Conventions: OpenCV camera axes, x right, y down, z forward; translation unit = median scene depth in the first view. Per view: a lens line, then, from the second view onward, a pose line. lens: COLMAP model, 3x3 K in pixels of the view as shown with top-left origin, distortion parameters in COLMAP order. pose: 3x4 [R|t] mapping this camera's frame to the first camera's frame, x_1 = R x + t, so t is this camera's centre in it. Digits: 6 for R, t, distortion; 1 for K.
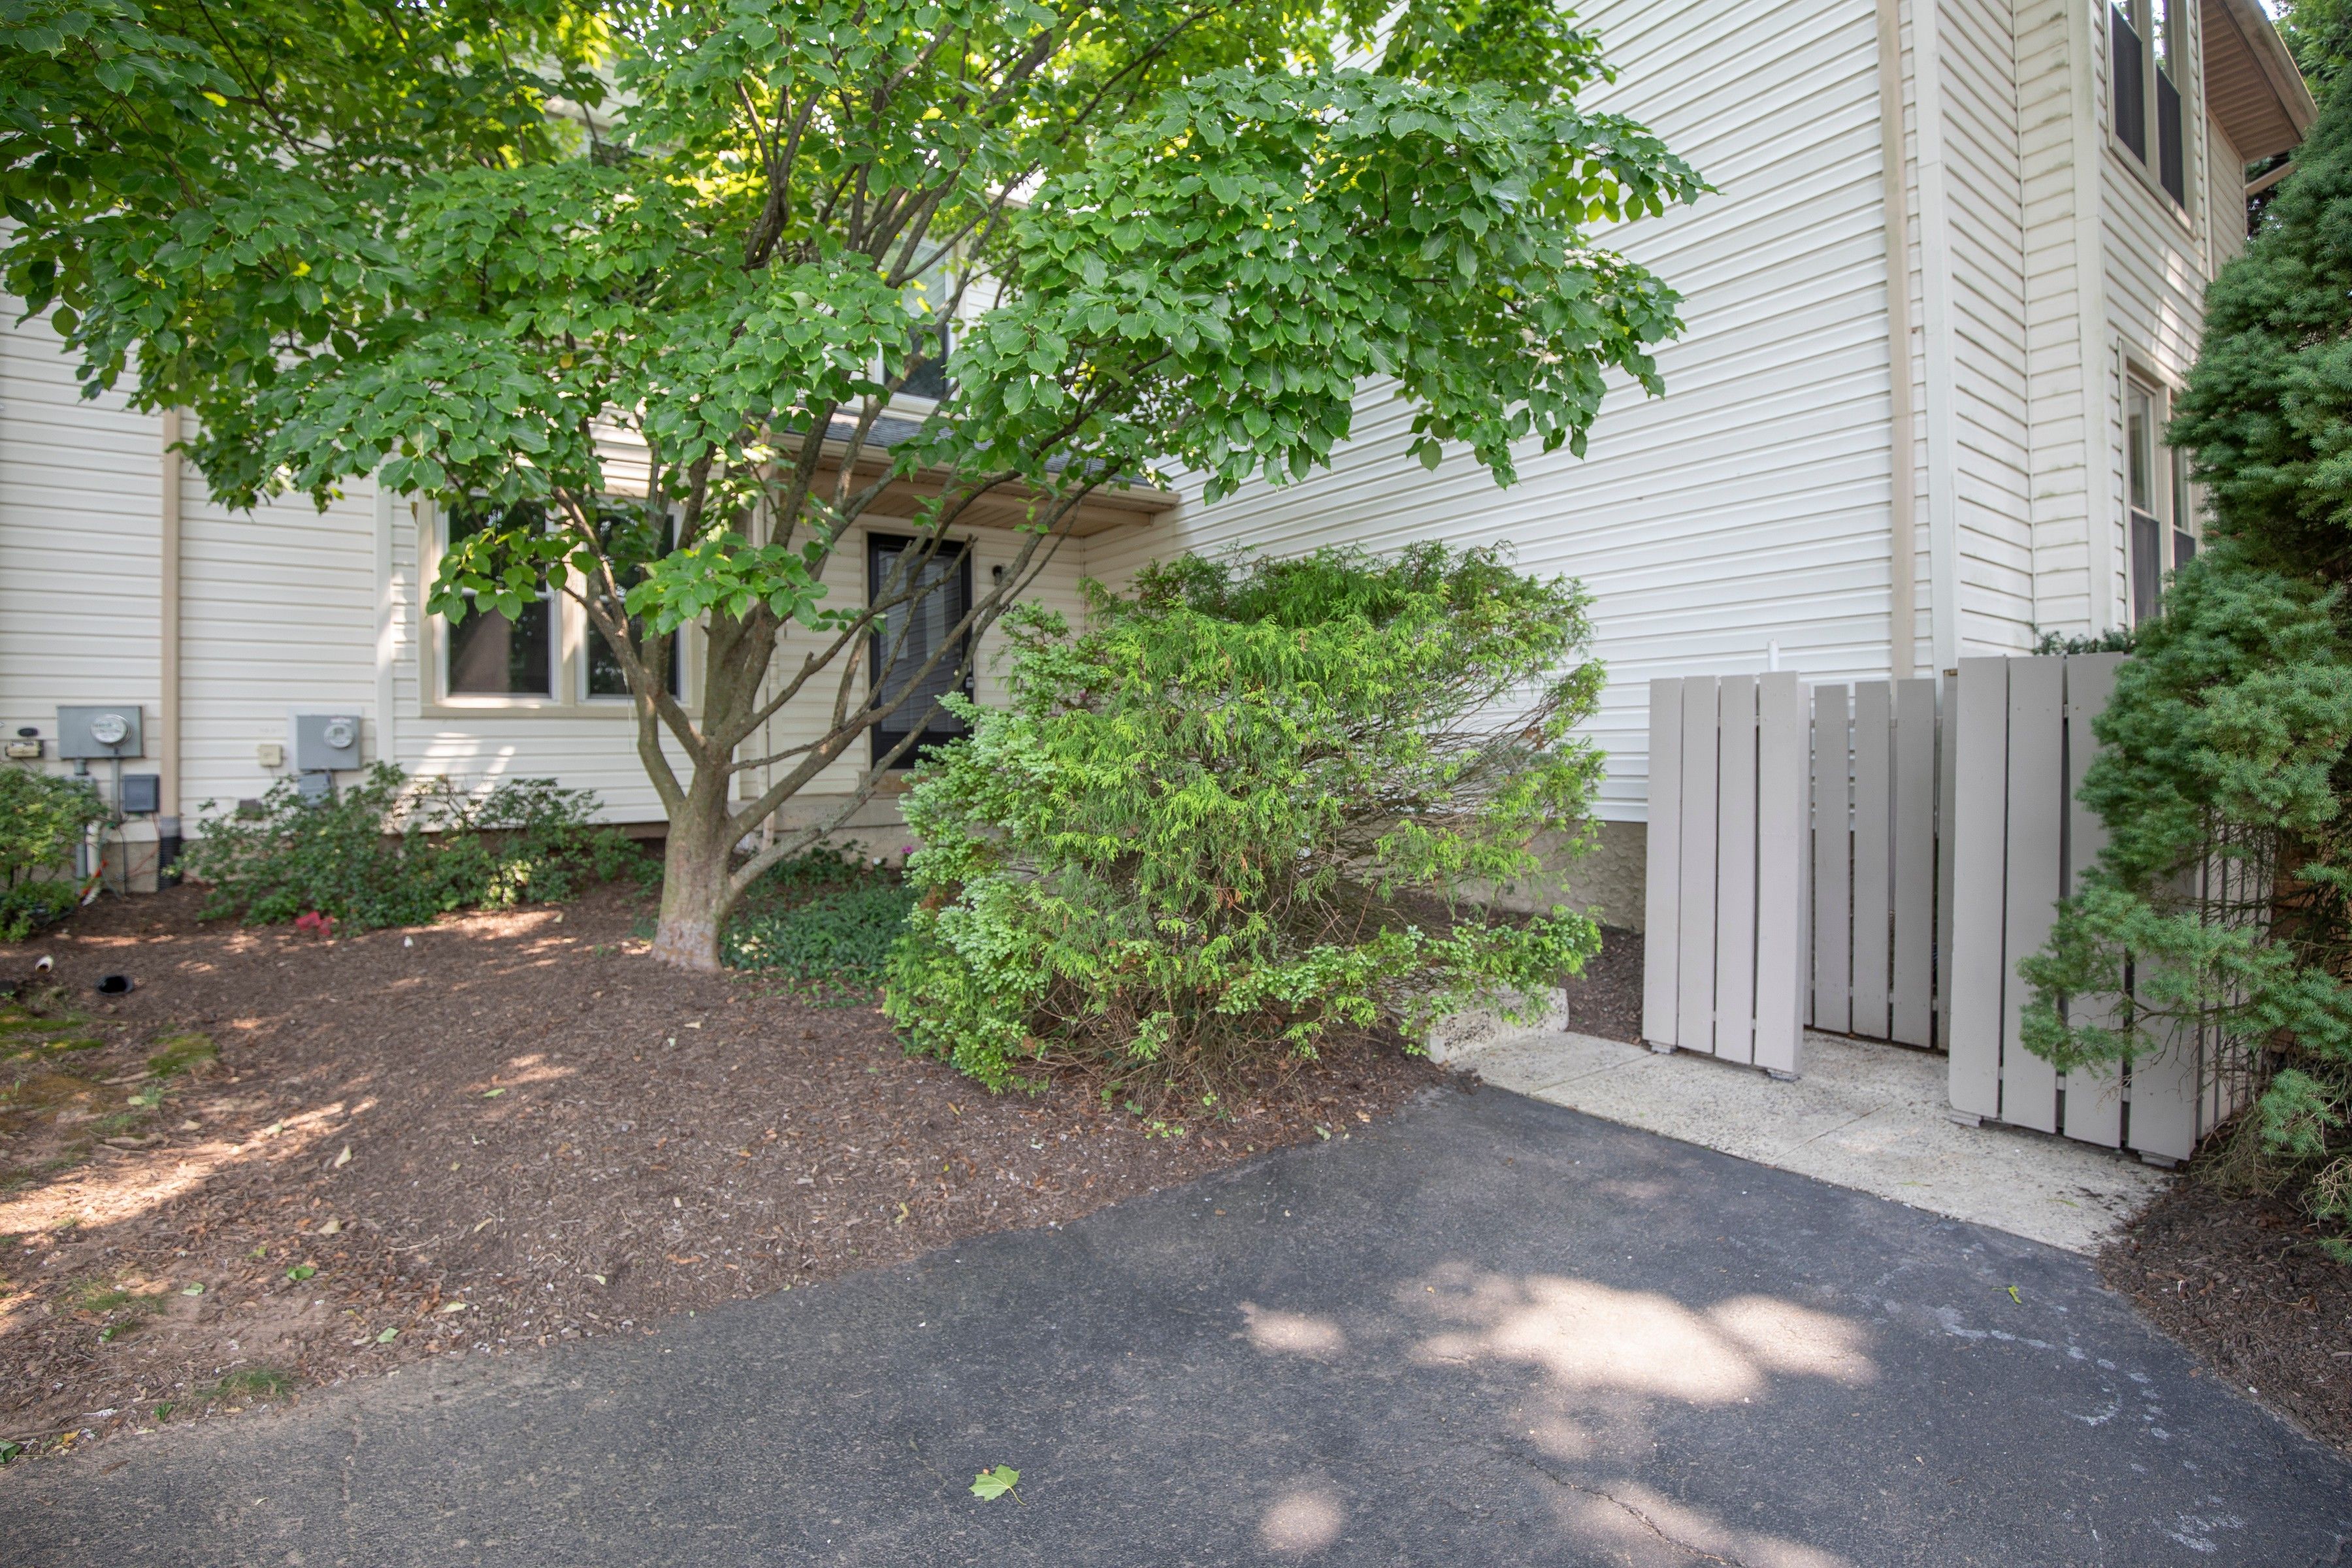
lens RADIAL K [[1086.7, 0, 1174.3], [0, 1086.7, 769.7], [0, 0, 1]] dist [-0.032198, 0.007490]
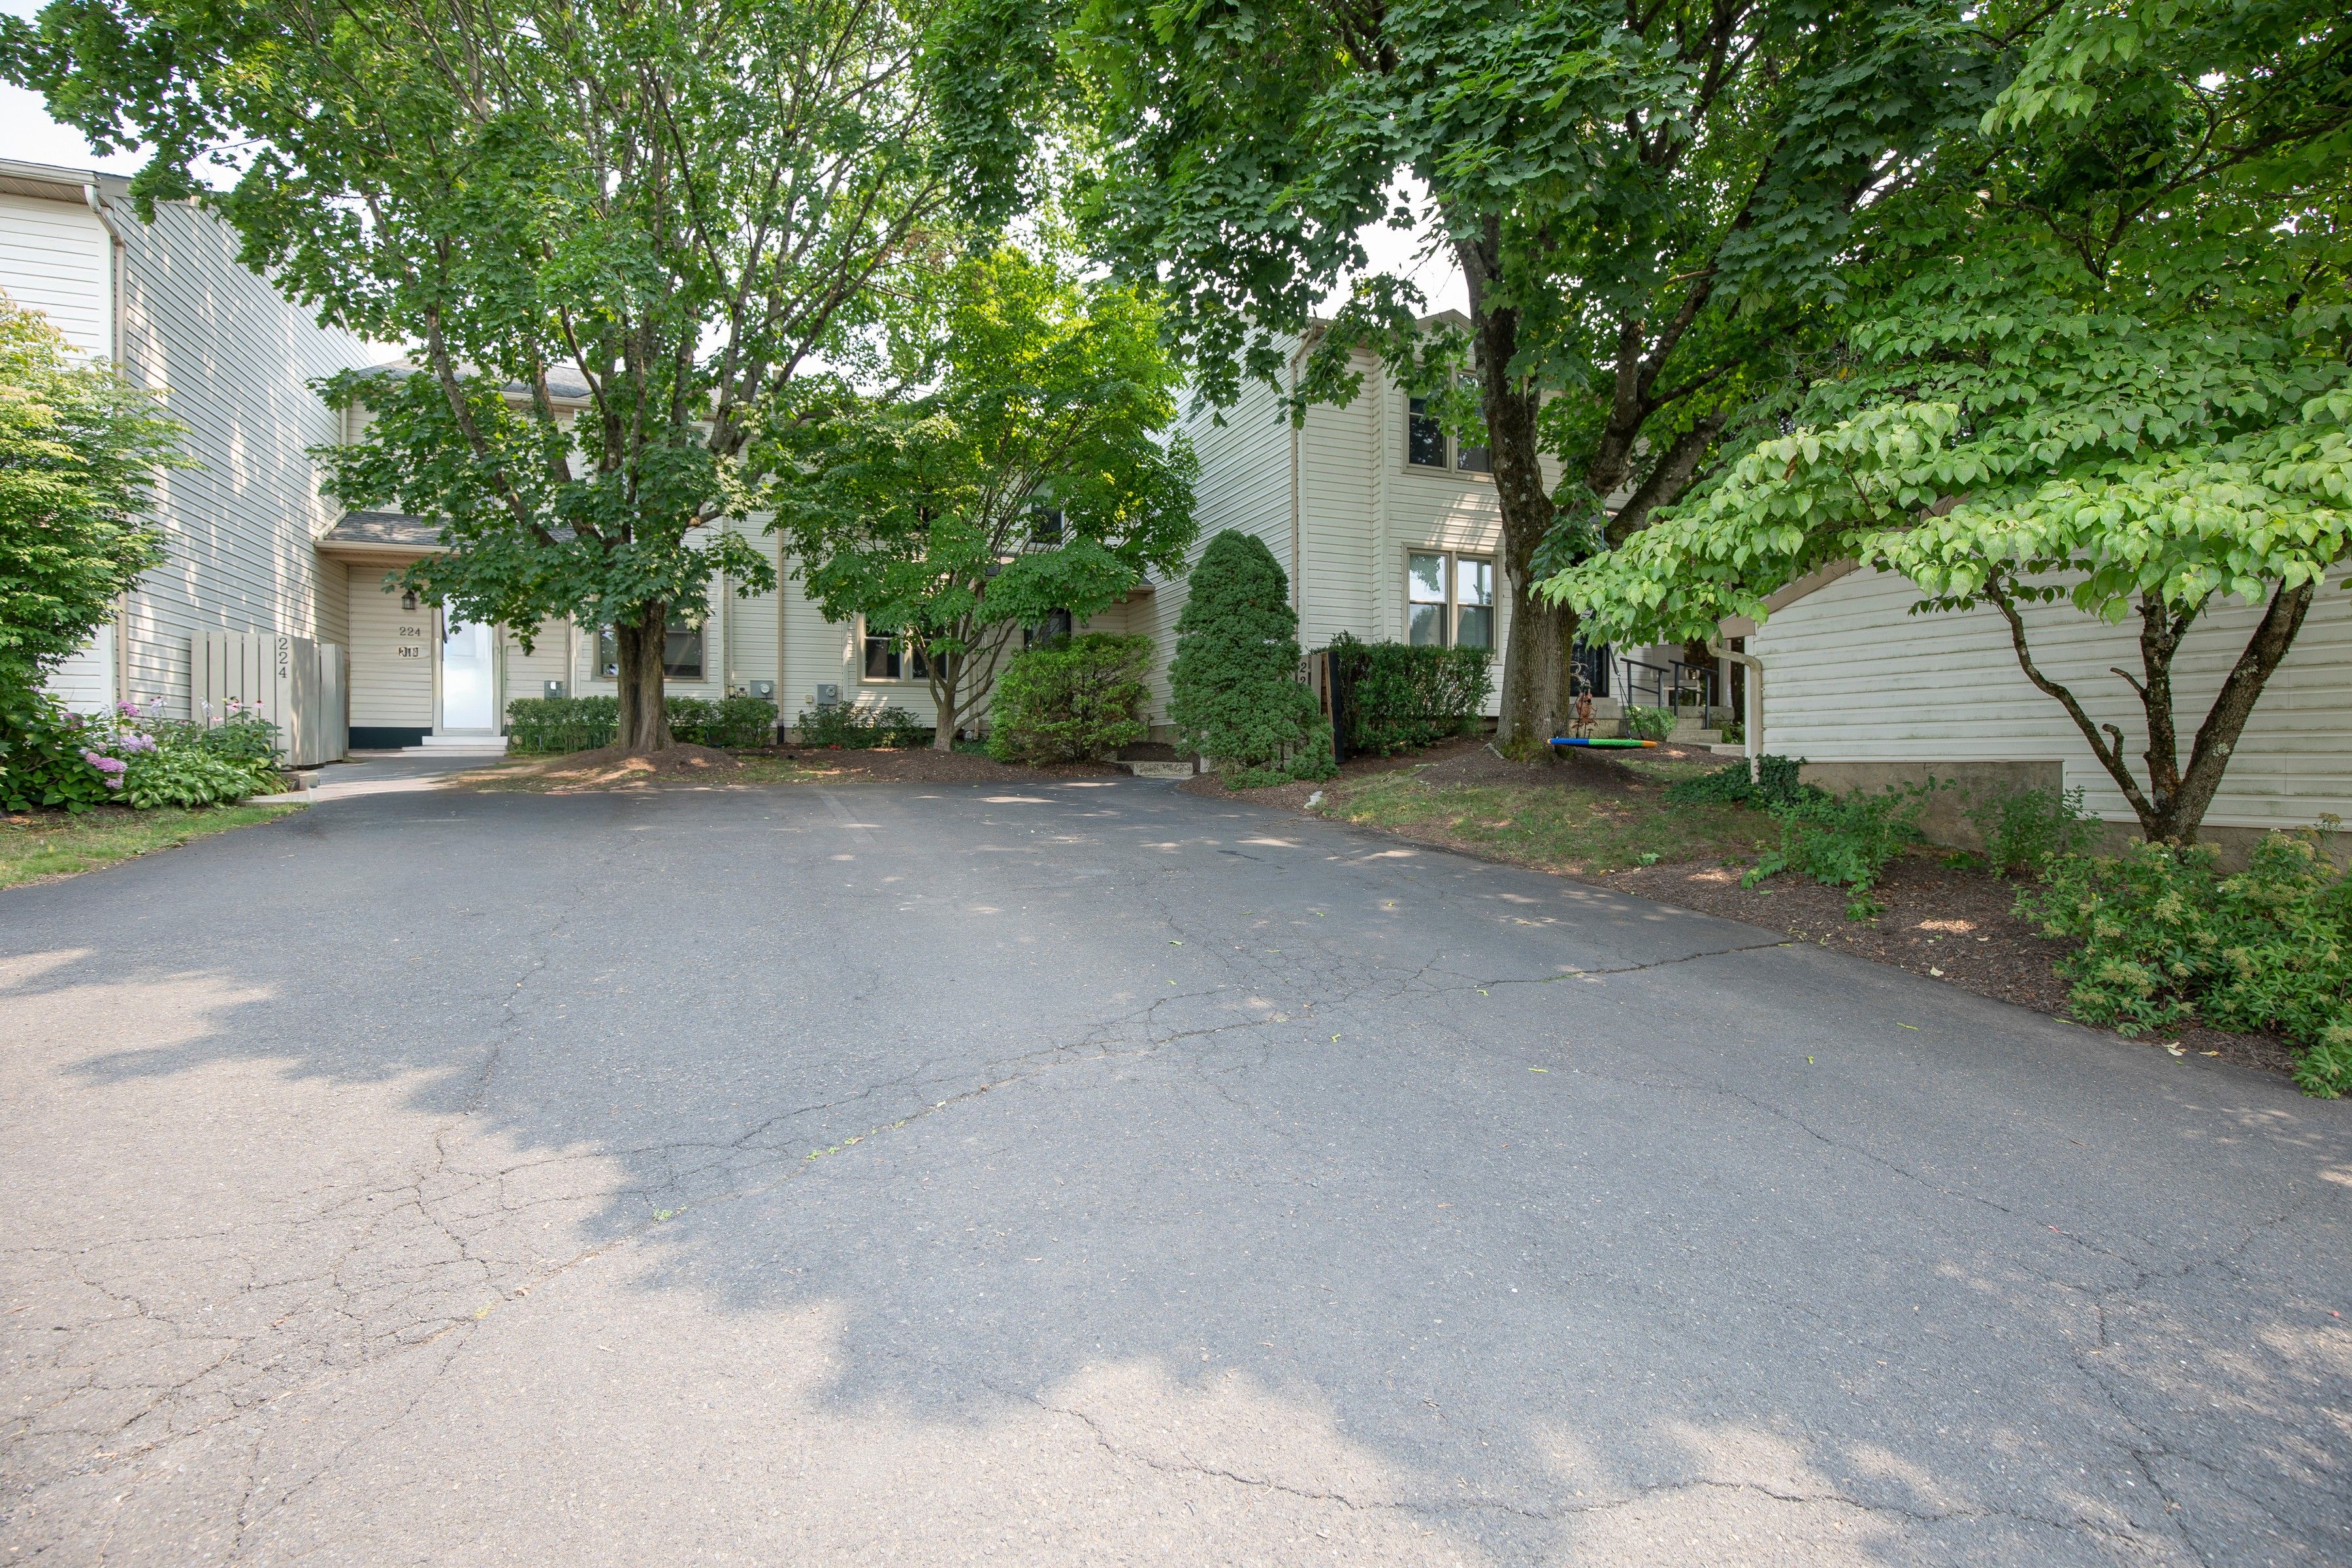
lens RADIAL K [[1134.3, 0, 1203.9], [0, 1134.3, 771.4], [0, 0, 1]] dist [-0.040949, 0.012225]
pose [[0.969033, 0.016599, -0.246372, 0.912319], [-0.012521, 0.999758, 0.018109, 0.113965], [0.246613, -0.014463, 0.969006, -1.663393]]
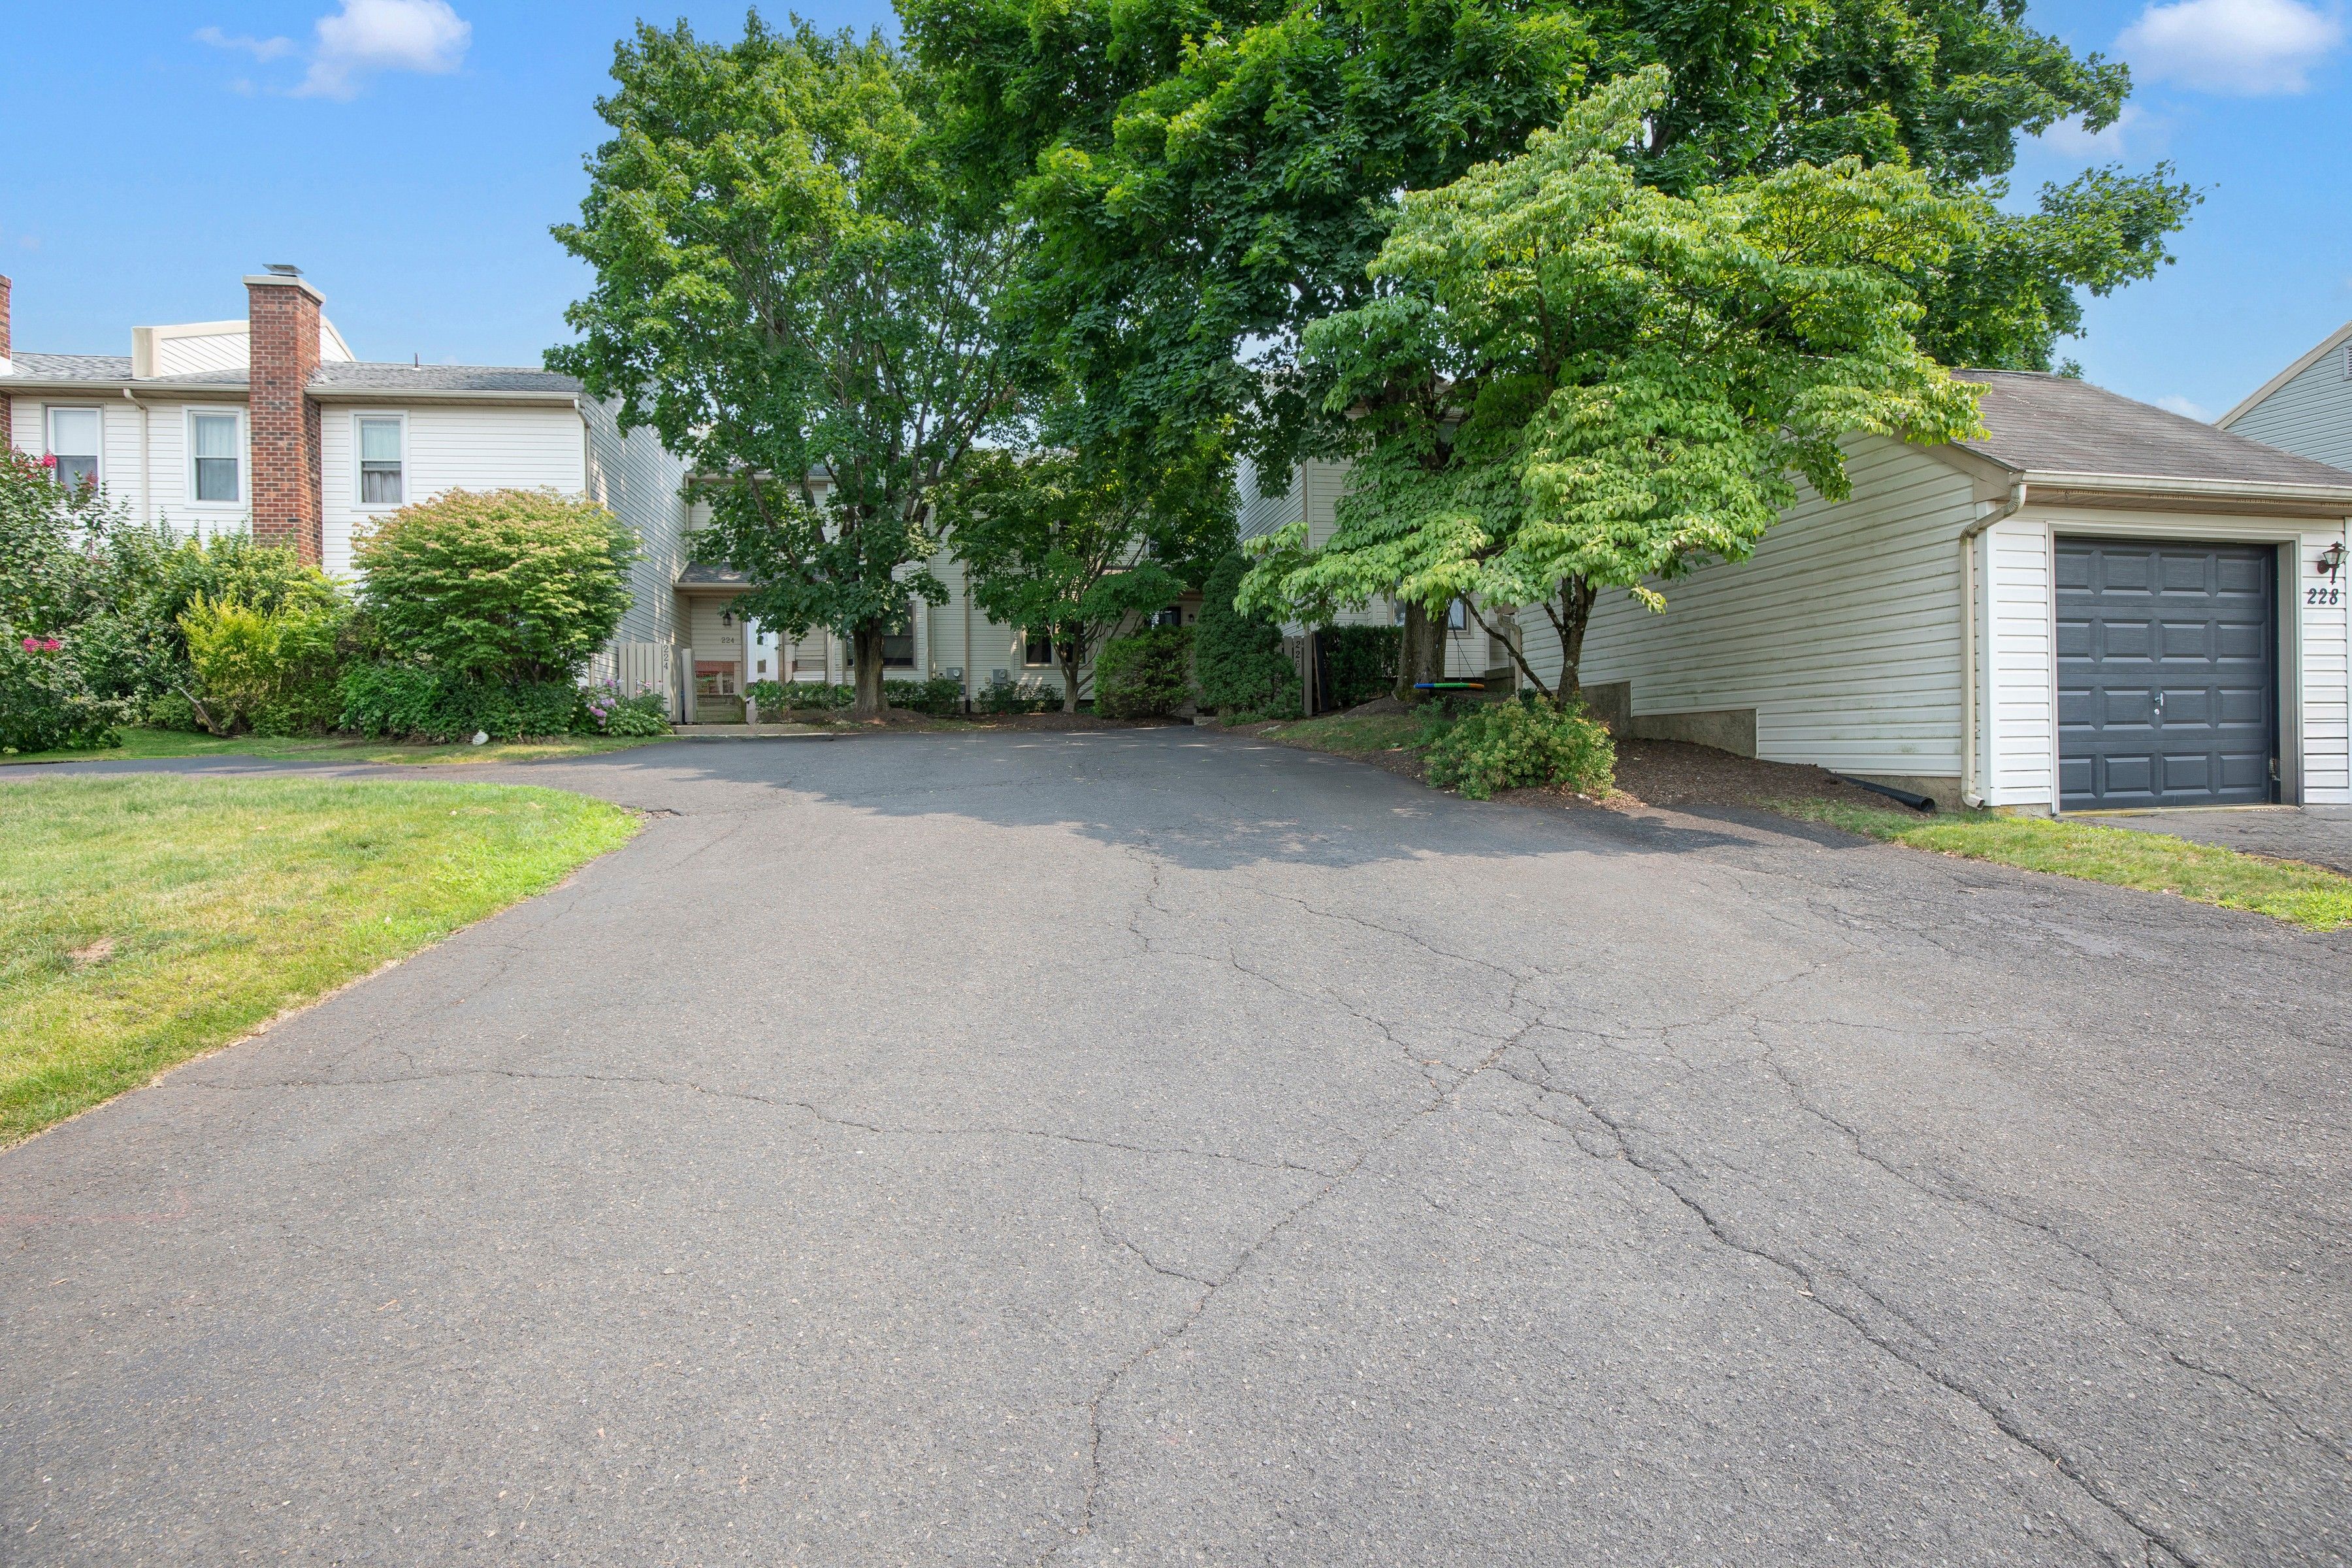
lens RADIAL K [[1046.4, 0, 1135.7], [0, 1046.4, 745.6], [0, 0, 1]] dist [0.000680, 0.000010]
pose [[0.884386, 0.004881, -0.466731, 1.467100], [0.000967, 0.999924, 0.012291, 0.185967], [0.466755, -0.011321, 0.884314, -2.201513]]
